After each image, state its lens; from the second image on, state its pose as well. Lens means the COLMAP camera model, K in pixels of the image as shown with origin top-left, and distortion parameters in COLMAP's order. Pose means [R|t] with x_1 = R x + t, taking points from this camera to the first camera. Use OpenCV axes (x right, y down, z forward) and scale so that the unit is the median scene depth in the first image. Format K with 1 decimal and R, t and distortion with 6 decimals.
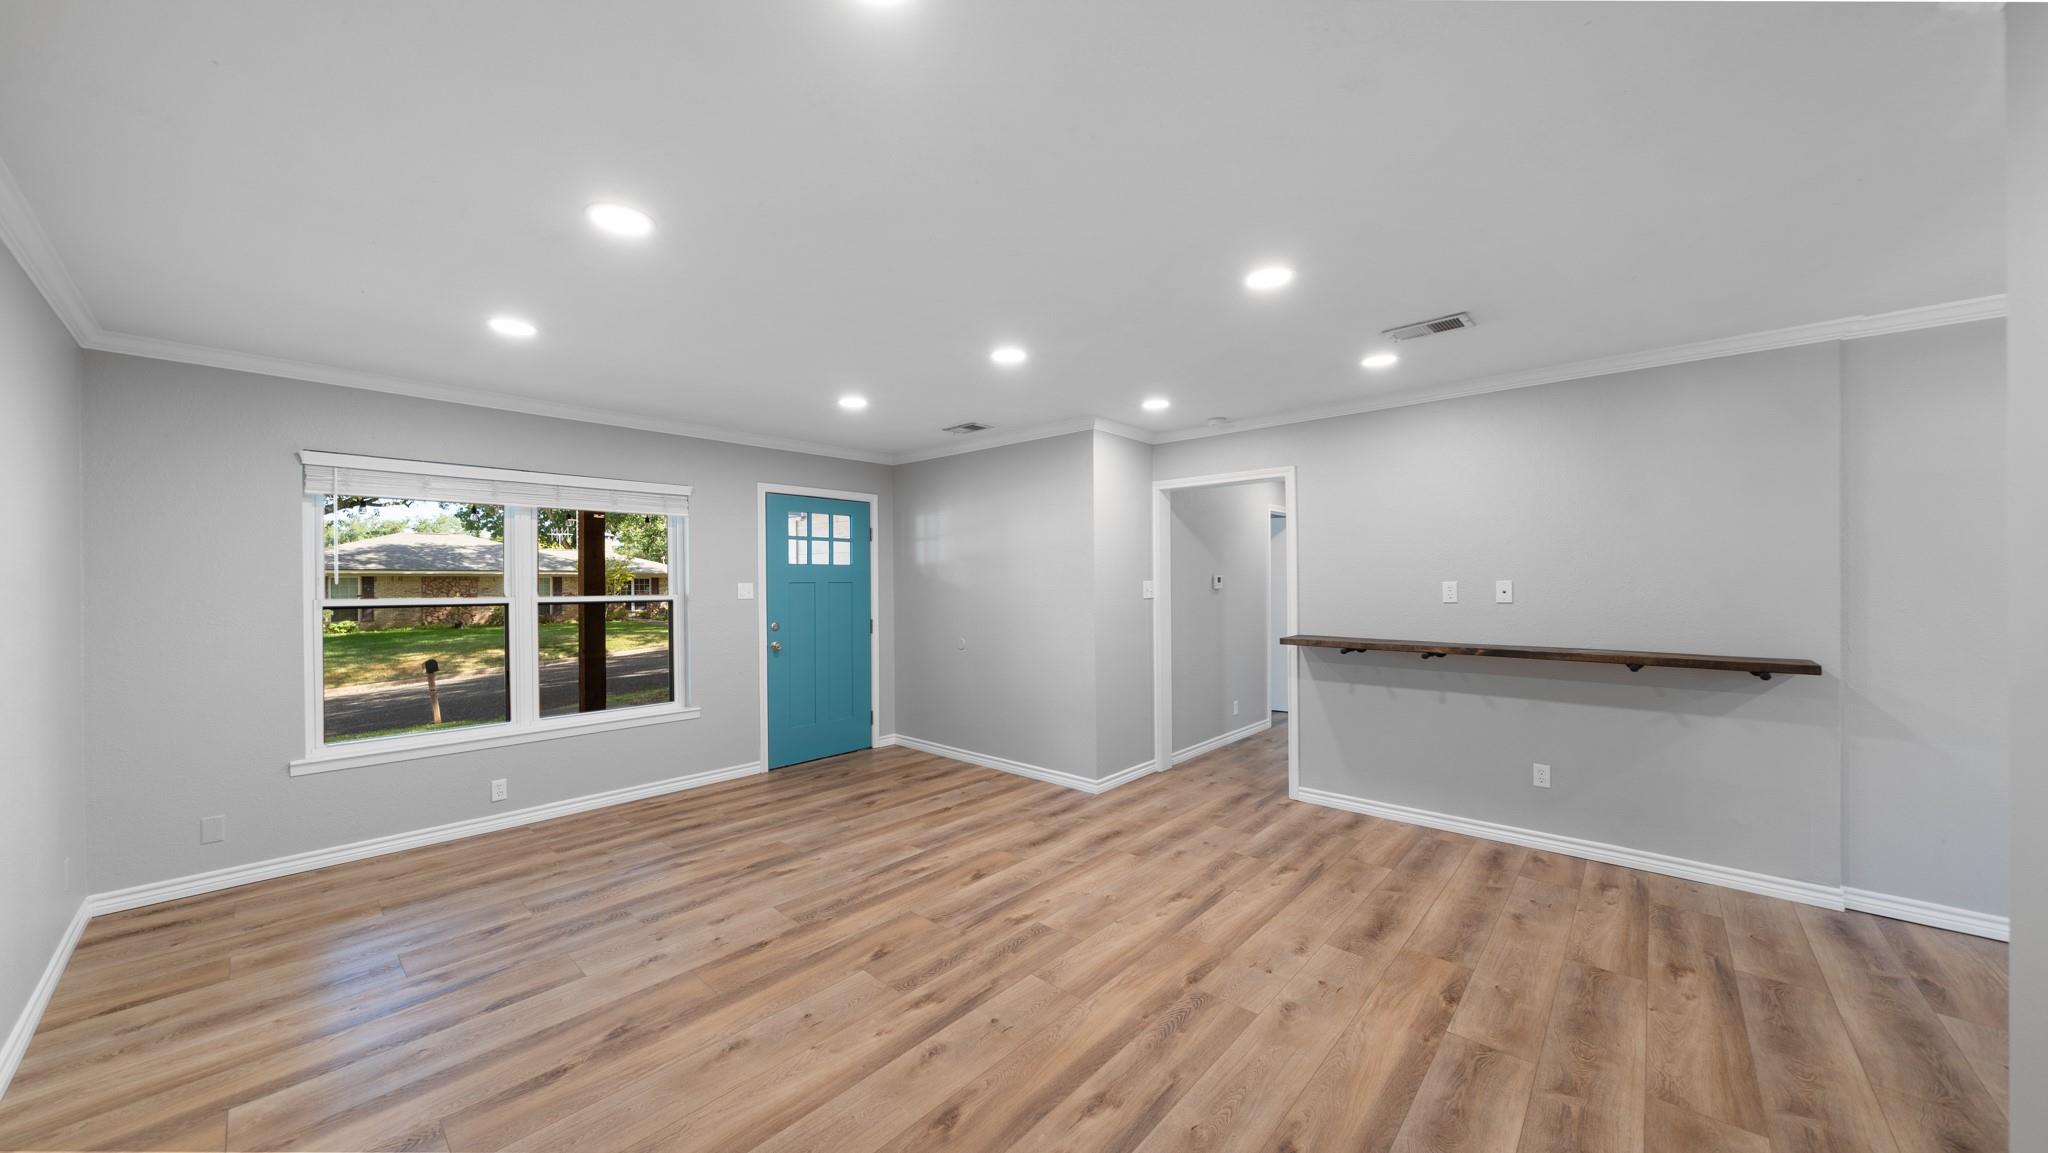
lens RADIAL K [[702.2, 0, 1020.7], [0, 702.2, 584.5], [0, 0, 1]] dist [-0.004271, -0.000071]
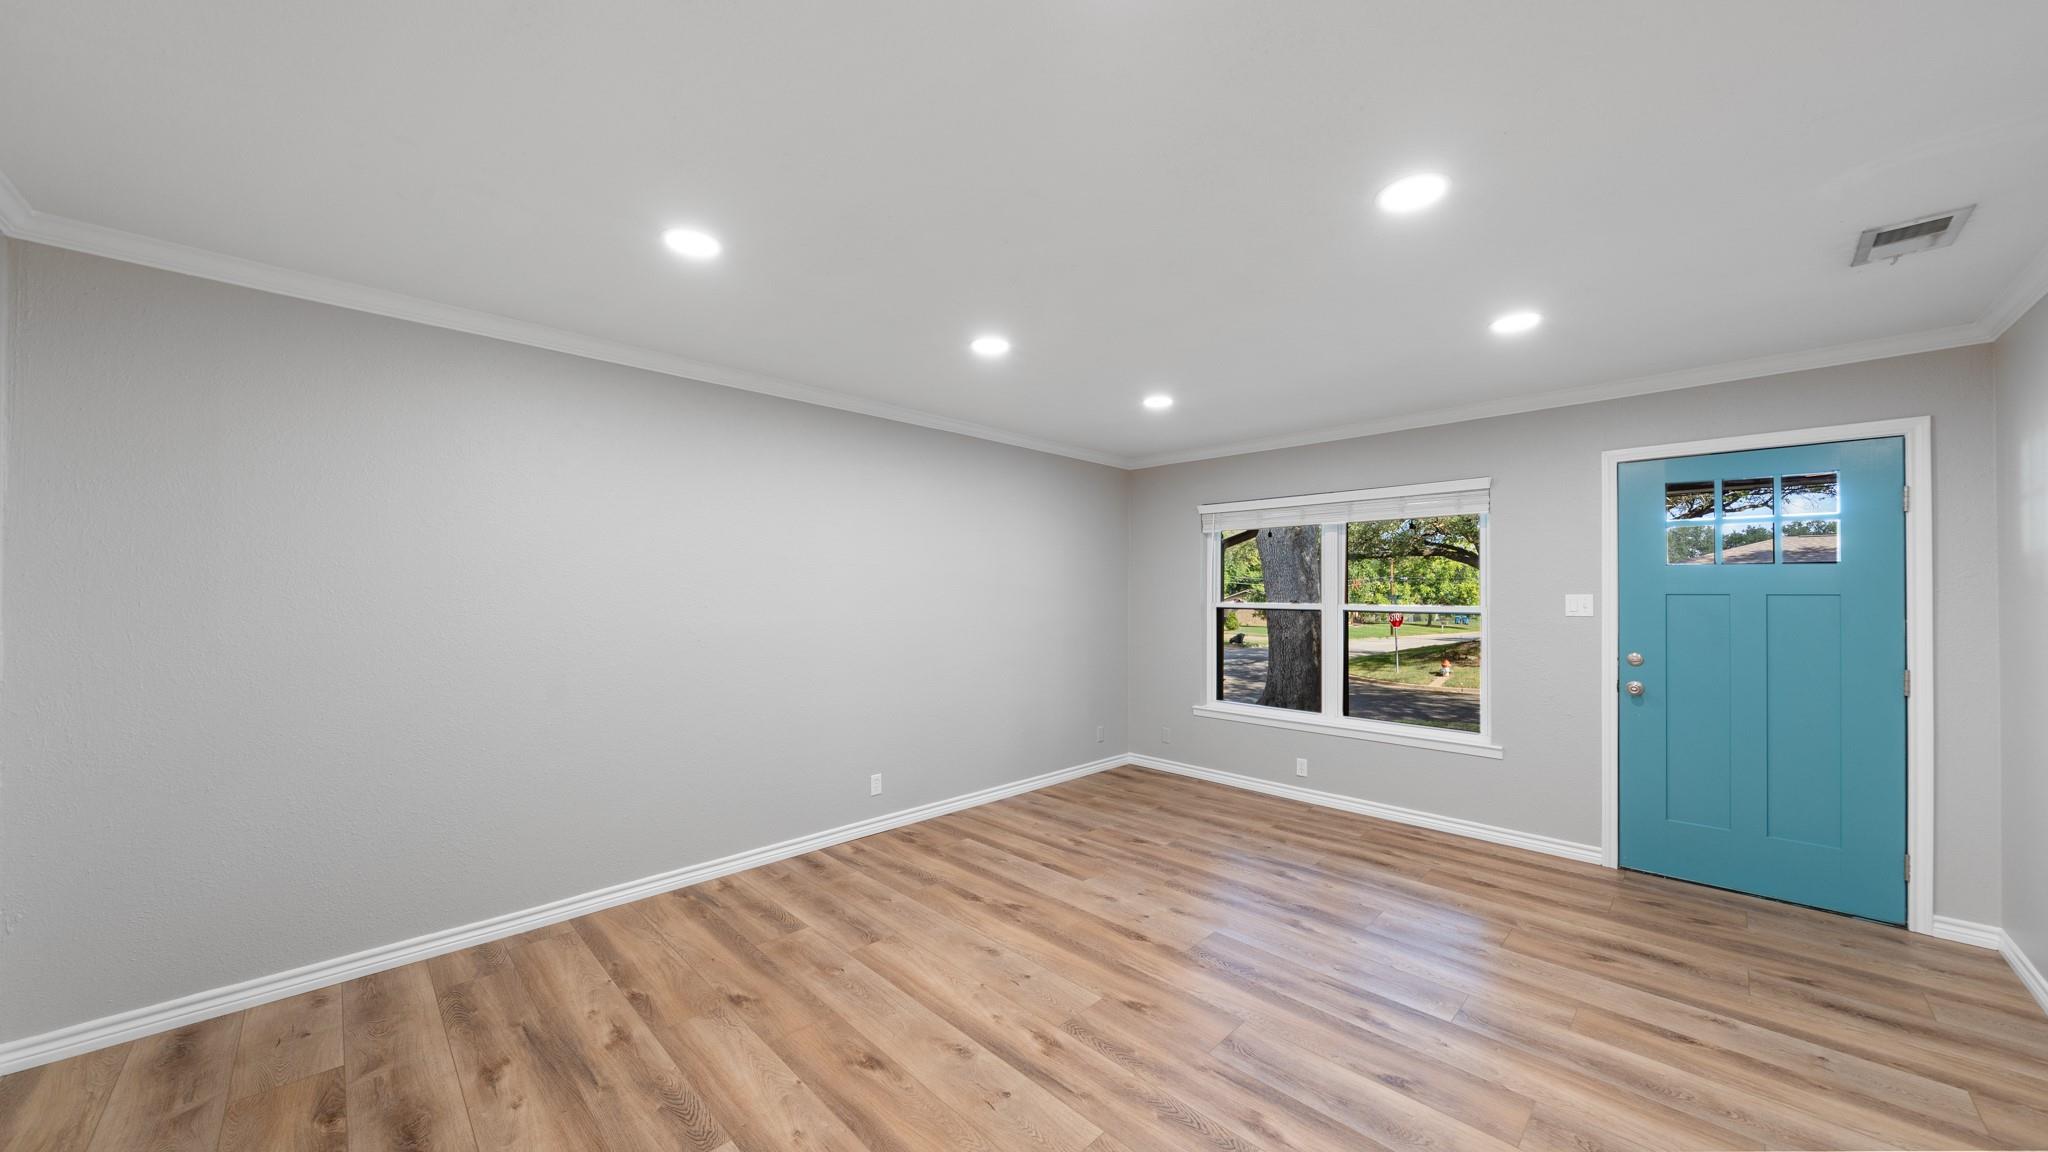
lens RADIAL K [[702.2, 0, 1020.7], [0, 702.2, 584.0], [0, 0, 1]] dist [-0.004271, -0.000071]
pose [[-0.053733, -0.007388, -0.998528, 0.555798], [-0.007723, 0.999946, -0.006983, -0.004622], [0.998525, 0.007336, -0.053788, 0.704177]]
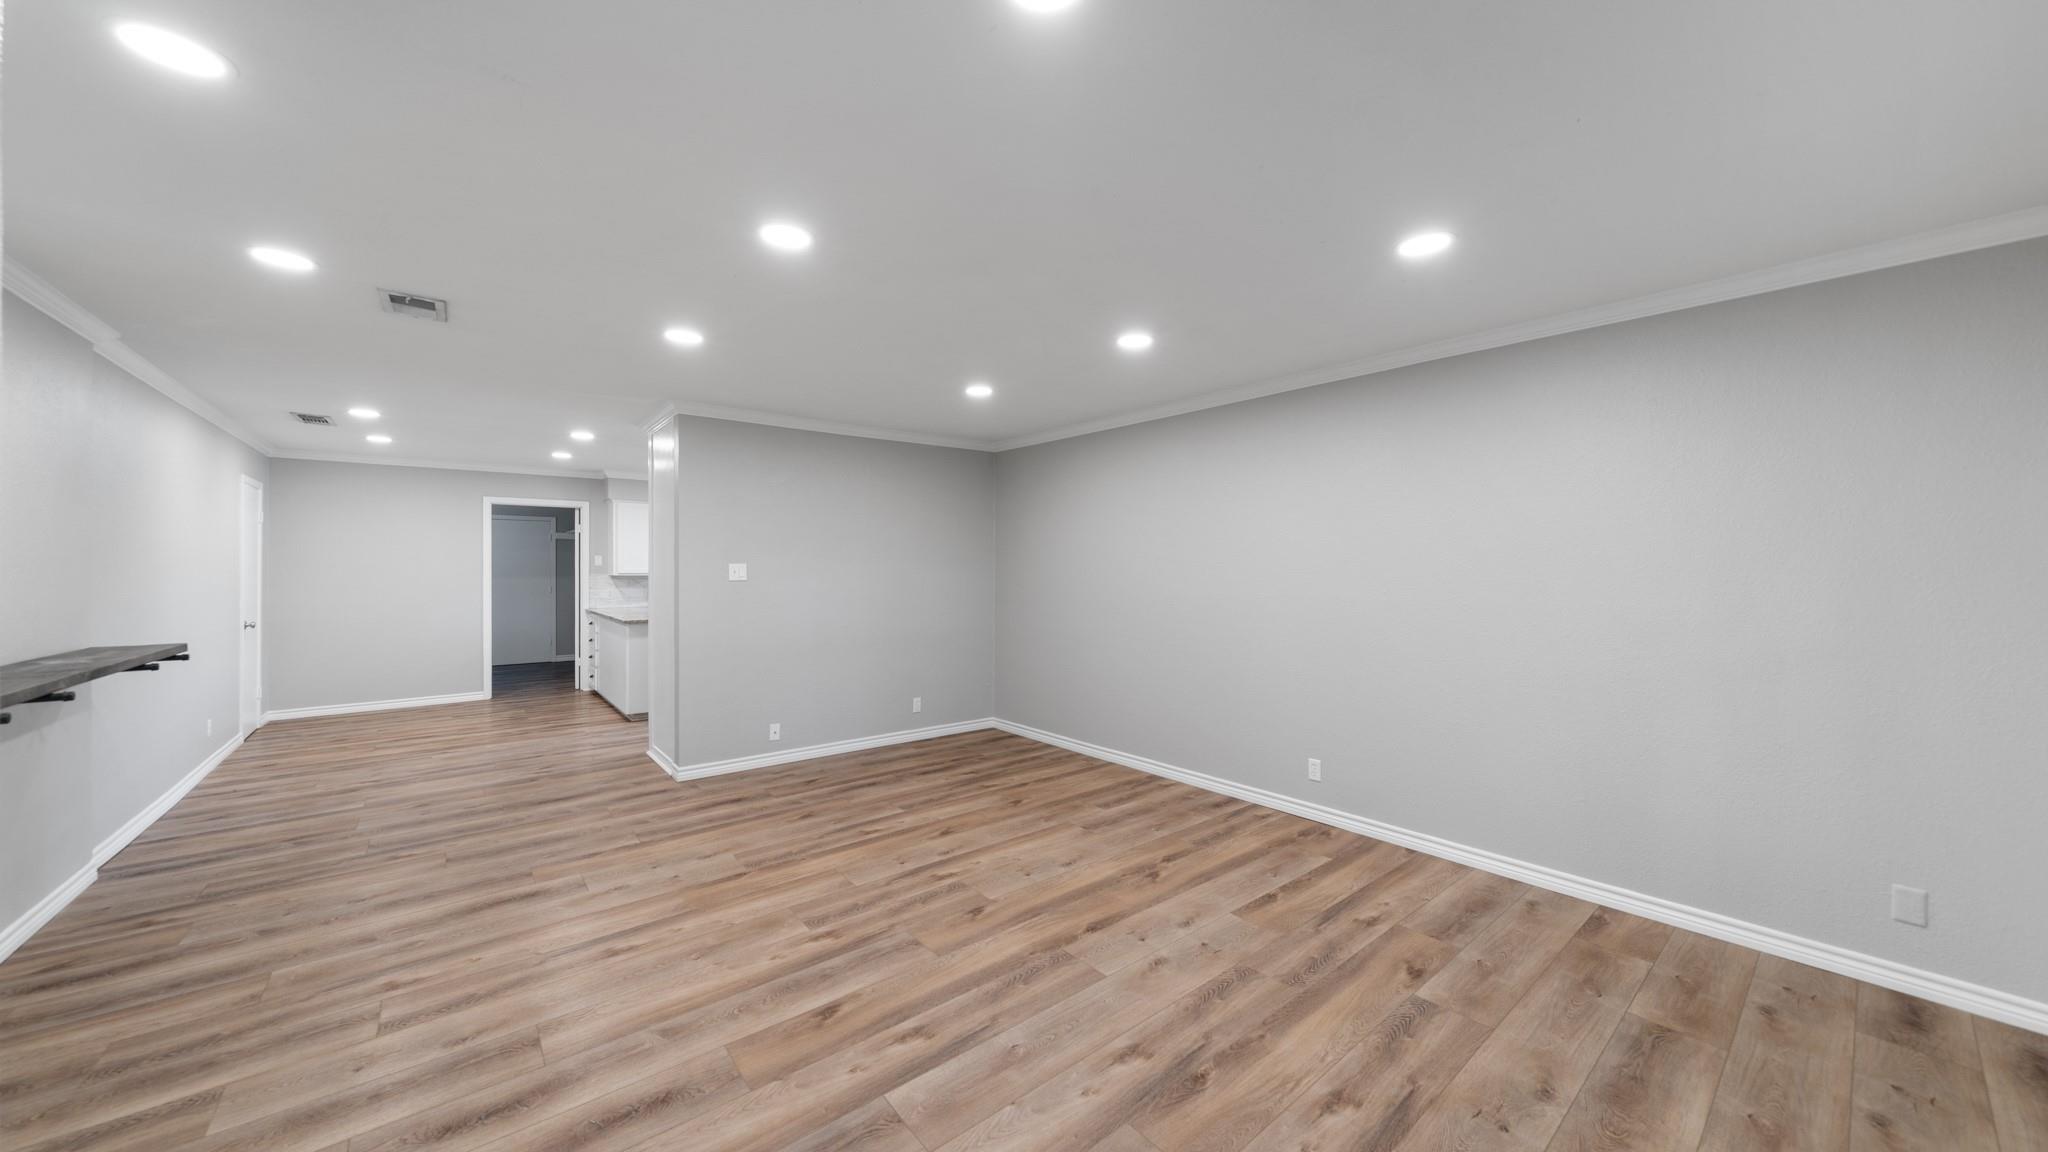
lens RADIAL K [[702.2, 0, 1020.7], [0, 702.2, 584.0], [0, 0, 1]] dist [-0.004271, -0.000071]
pose [[-0.988895, 0.000729, 0.148617, -0.337455], [0.004444, 0.999686, 0.024664, -0.003492], [-0.148553, 0.025051, -0.988587, 1.606645]]
